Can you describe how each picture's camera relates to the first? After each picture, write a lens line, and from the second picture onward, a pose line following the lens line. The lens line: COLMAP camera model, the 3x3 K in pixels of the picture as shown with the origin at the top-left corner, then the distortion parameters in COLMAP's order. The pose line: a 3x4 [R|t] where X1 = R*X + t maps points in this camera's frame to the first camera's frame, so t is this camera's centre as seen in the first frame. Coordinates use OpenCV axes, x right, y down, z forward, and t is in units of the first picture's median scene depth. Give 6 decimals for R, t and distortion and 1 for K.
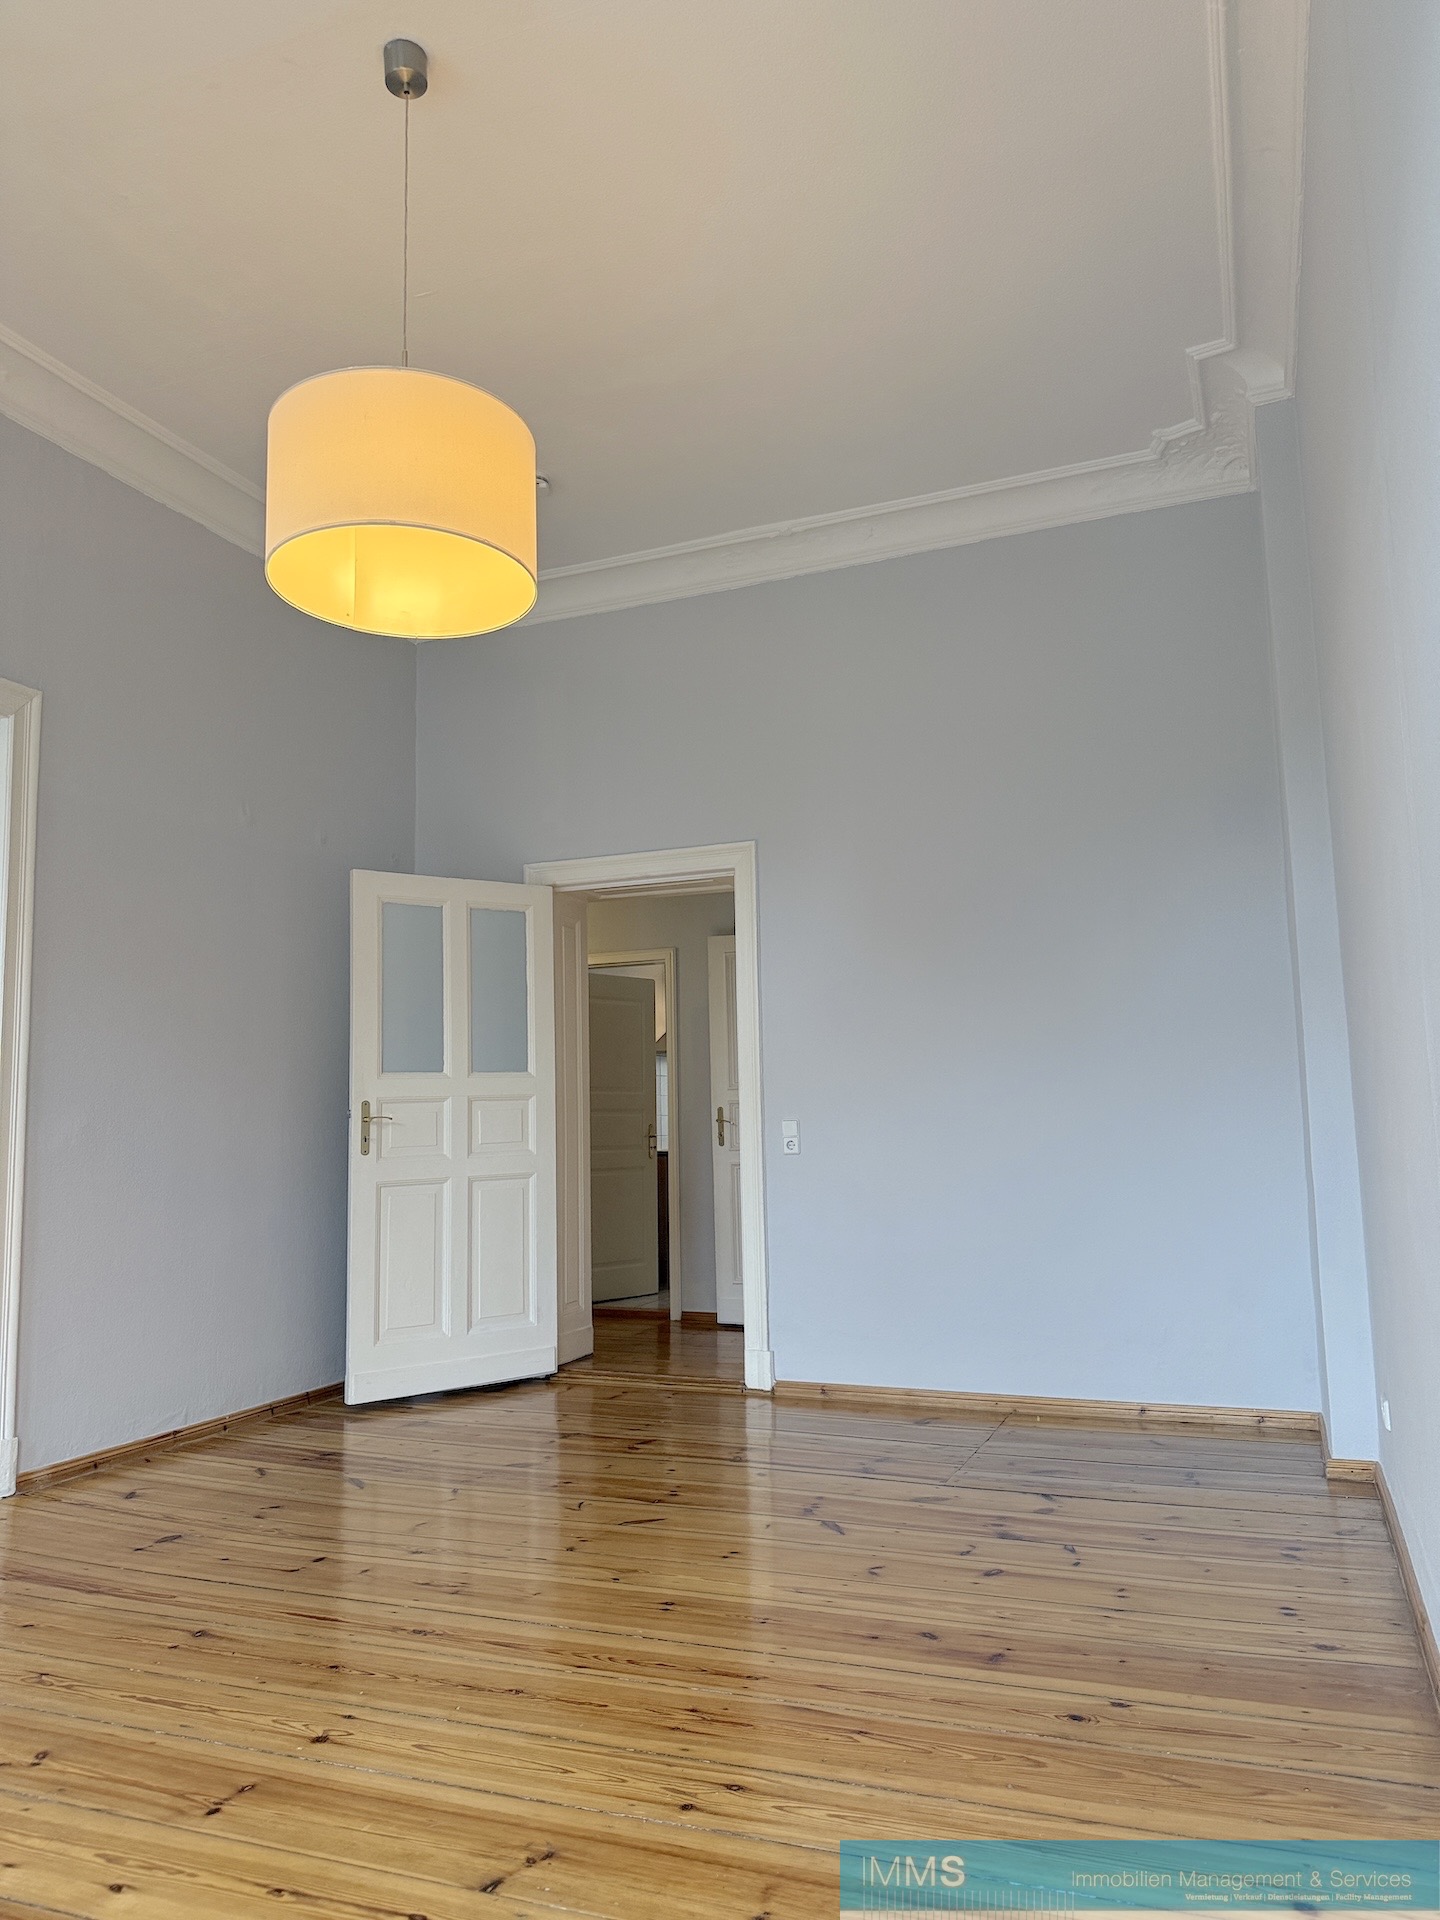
lens RADIAL K [[1345.9, 0, 703.8], [0, 1345.9, 956.8], [0, 0, 1]] dist [0.154823, -0.128176]
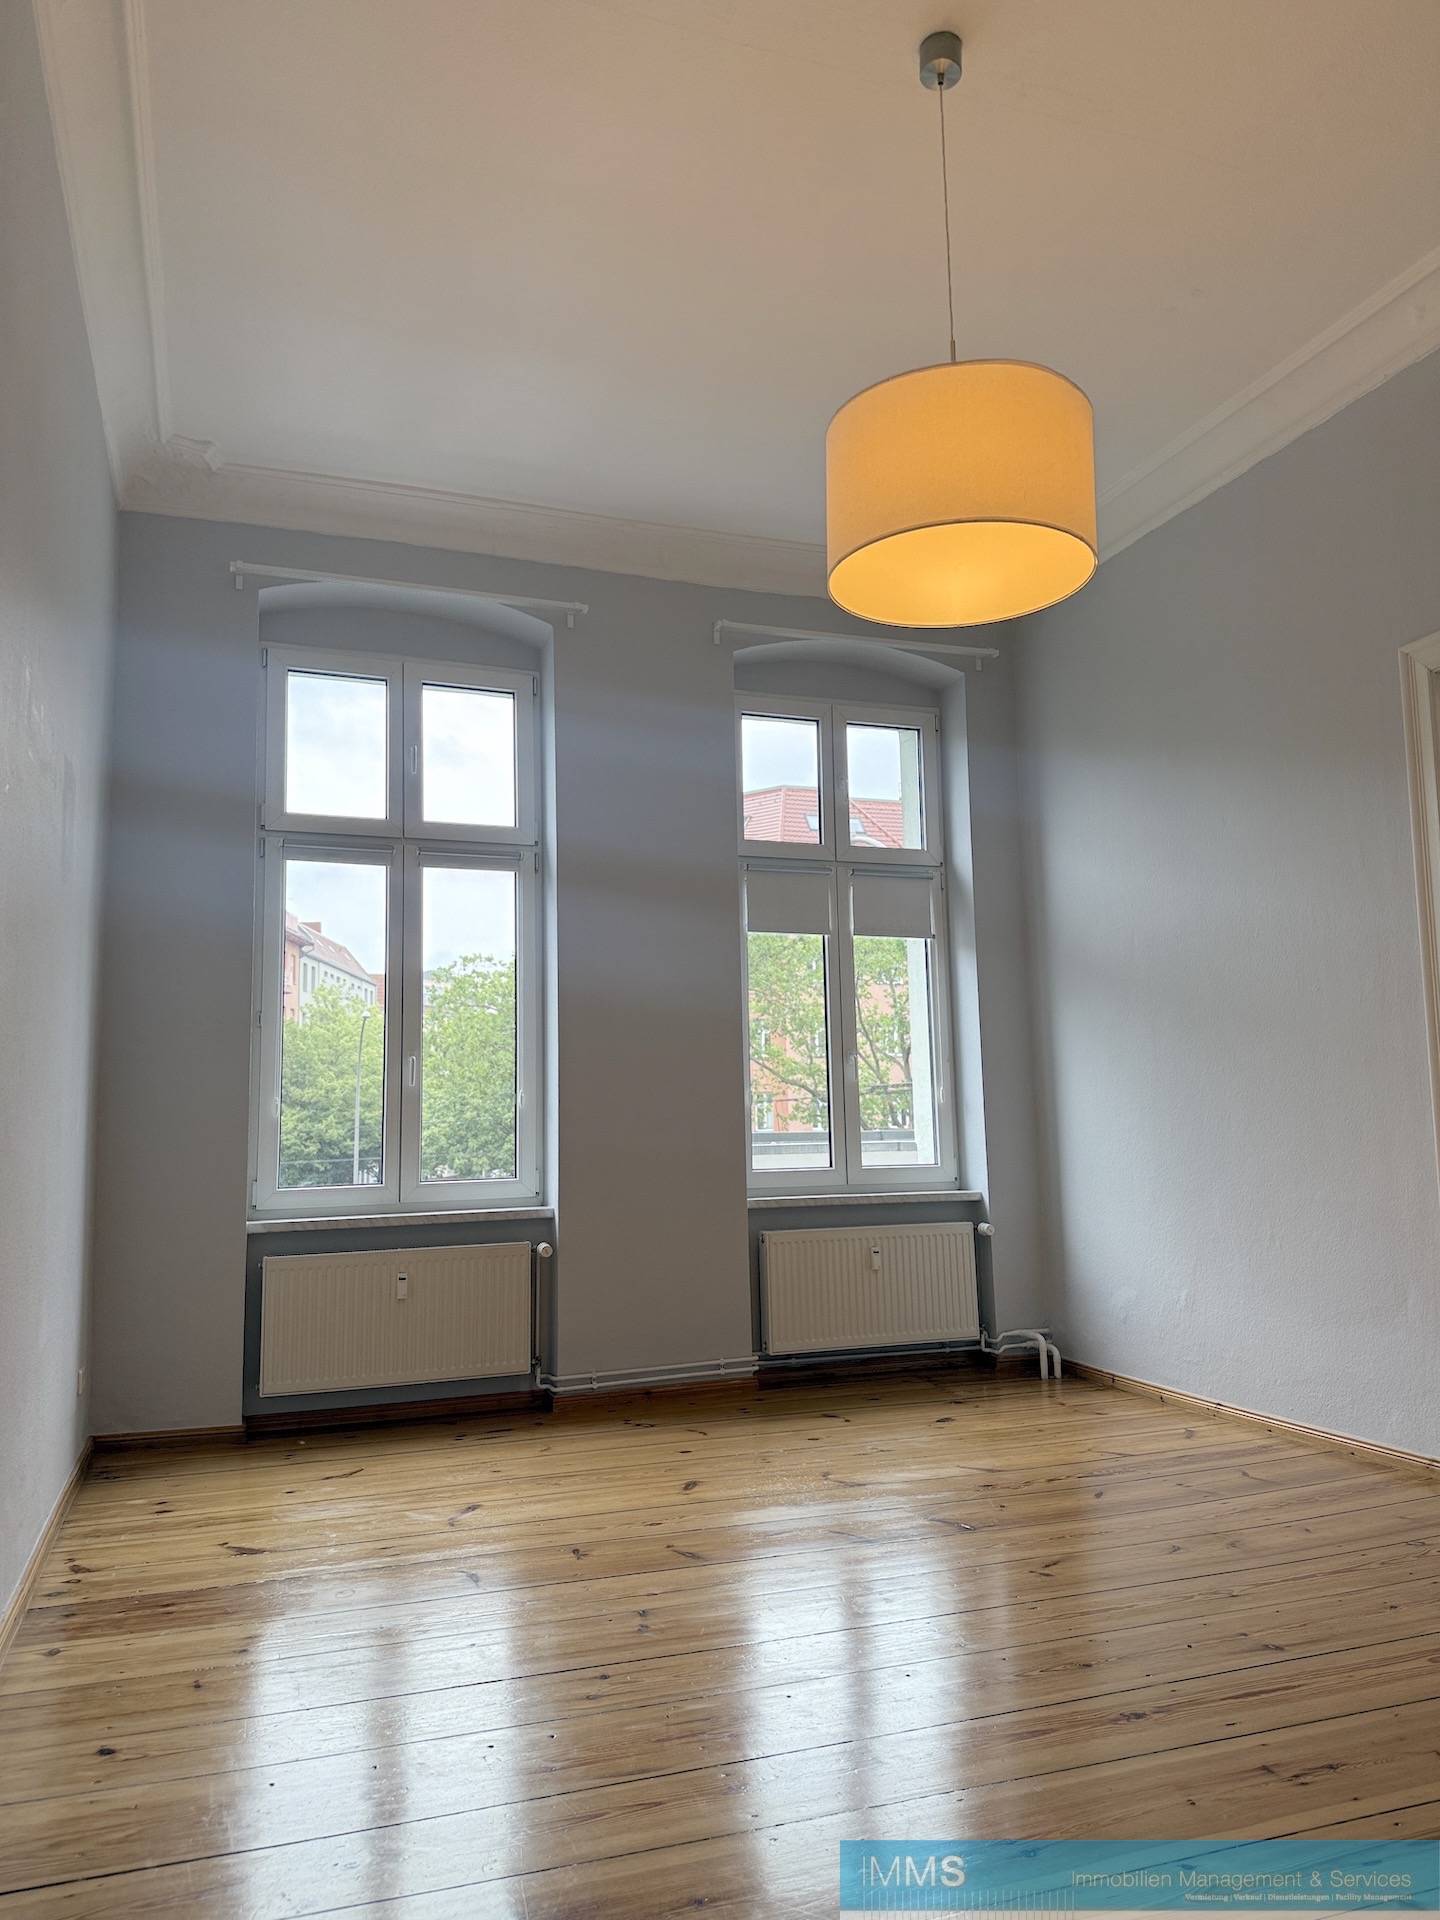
lens RADIAL K [[1381.8, 0, 726.0], [0, 1381.8, 962.6], [0, 0, 1]] dist [0.045272, -0.055531]
pose [[-0.741945, -0.051107, -0.668510, 0.634982], [0.117376, 0.971790, -0.204563, 0.213556], [0.660107, -0.230242, -0.715016, 1.741403]]
